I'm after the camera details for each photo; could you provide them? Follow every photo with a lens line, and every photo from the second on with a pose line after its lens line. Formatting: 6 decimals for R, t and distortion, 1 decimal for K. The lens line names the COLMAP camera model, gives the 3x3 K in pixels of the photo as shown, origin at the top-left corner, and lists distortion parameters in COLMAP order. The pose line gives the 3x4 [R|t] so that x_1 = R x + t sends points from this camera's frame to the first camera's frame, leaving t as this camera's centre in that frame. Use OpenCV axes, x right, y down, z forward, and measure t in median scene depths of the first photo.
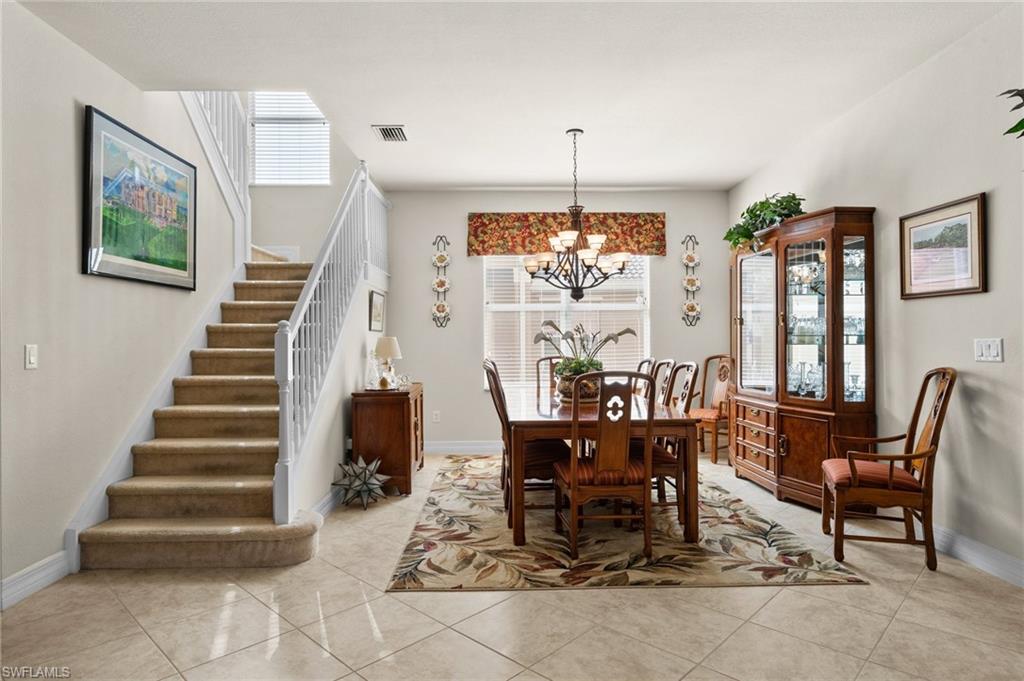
lens RADIAL K [[580.9, 0, 512.0], [0, 580.9, 340.5], [0, 0, 1]] dist [-0.002778, -0.000526]
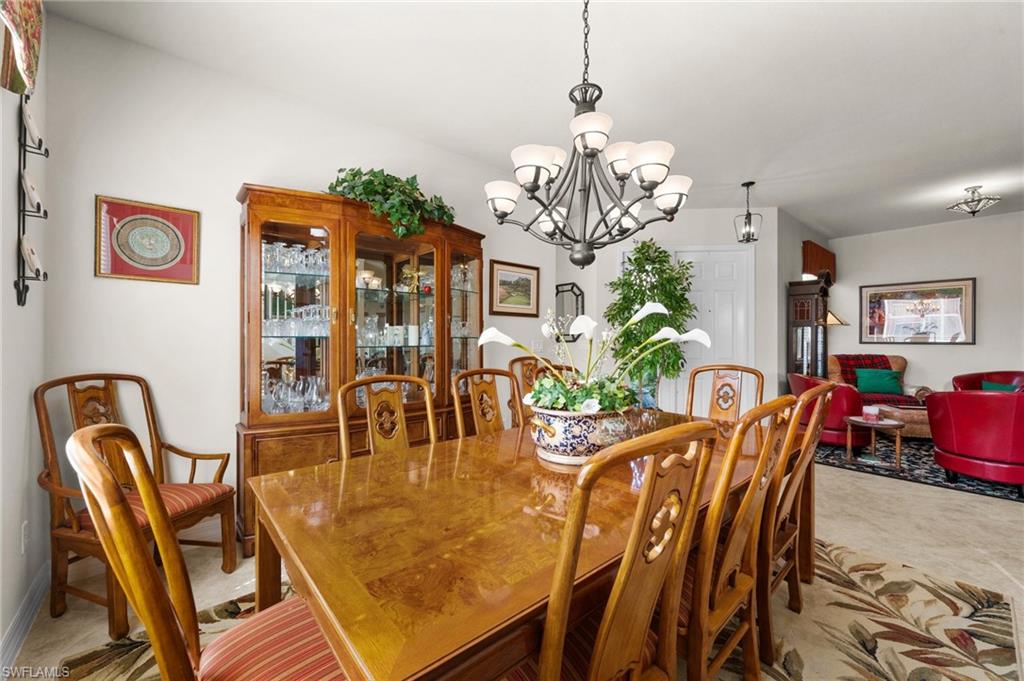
lens RADIAL K [[404.6, 0, 512.1], [0, 404.6, 339.0], [0, 0, 1]] dist [-0.001711, 0.000262]
pose [[-0.631618, 0.009597, 0.775221, -0.180187], [0.002300, 0.999942, -0.010504, 0.003089], [-0.775276, -0.004851, -0.631603, 1.722568]]
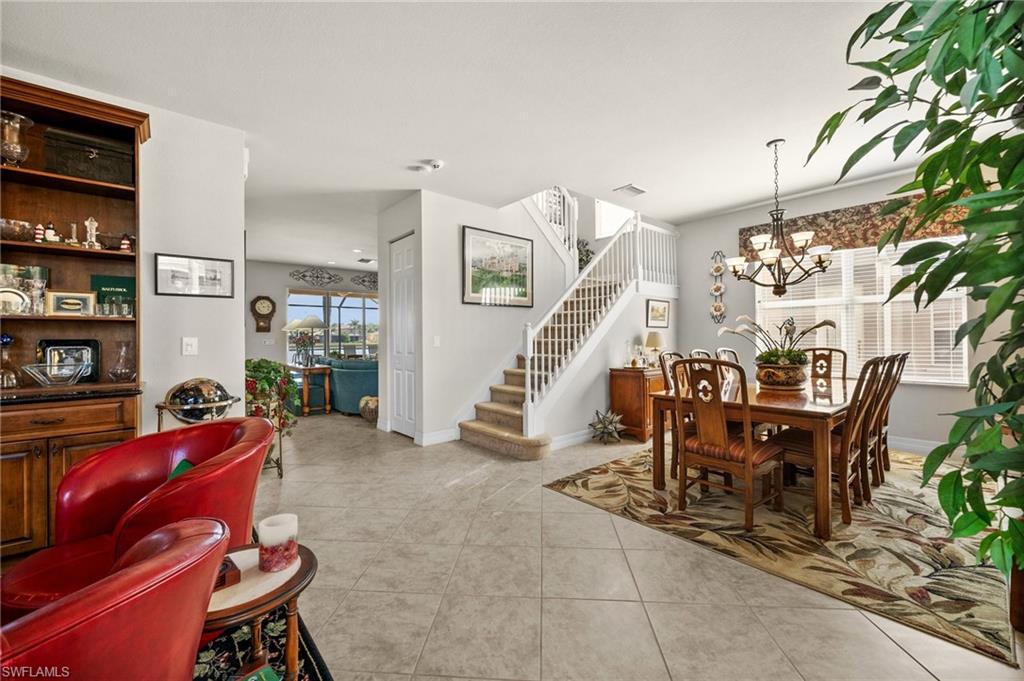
lens RADIAL K [[404.6, 0, 512.1], [0, 404.6, 339.0], [0, 0, 1]] dist [-0.001711, 0.000262]
pose [[0.636017, 0.004185, -0.771663, 0.508661], [0.004047, 0.999953, 0.008758, 0.003472], [0.771664, -0.008693, 0.635971, 0.168840]]
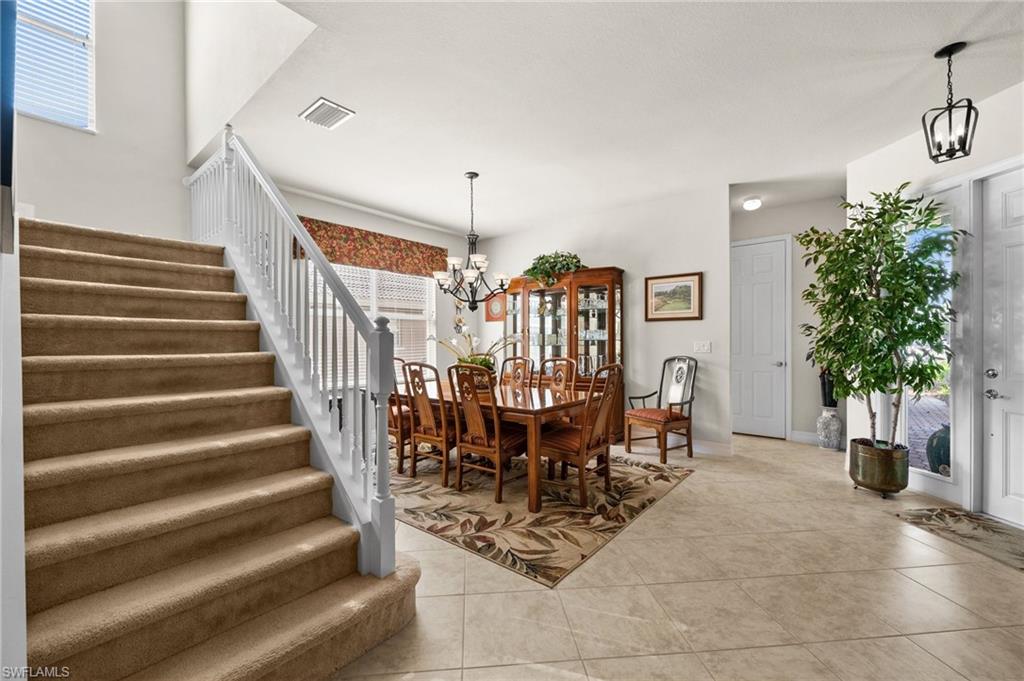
lens RADIAL K [[411.5, 0, 513.2], [0, 411.5, 343.3], [0, 0, 1]] dist [-0.000322, 0.000023]
pose [[0.653534, 0.000056, 0.756897, -0.671611], [0.001753, 0.999997, -0.001587, 0.002261], [-0.756895, 0.002364, 0.653532, 0.477865]]
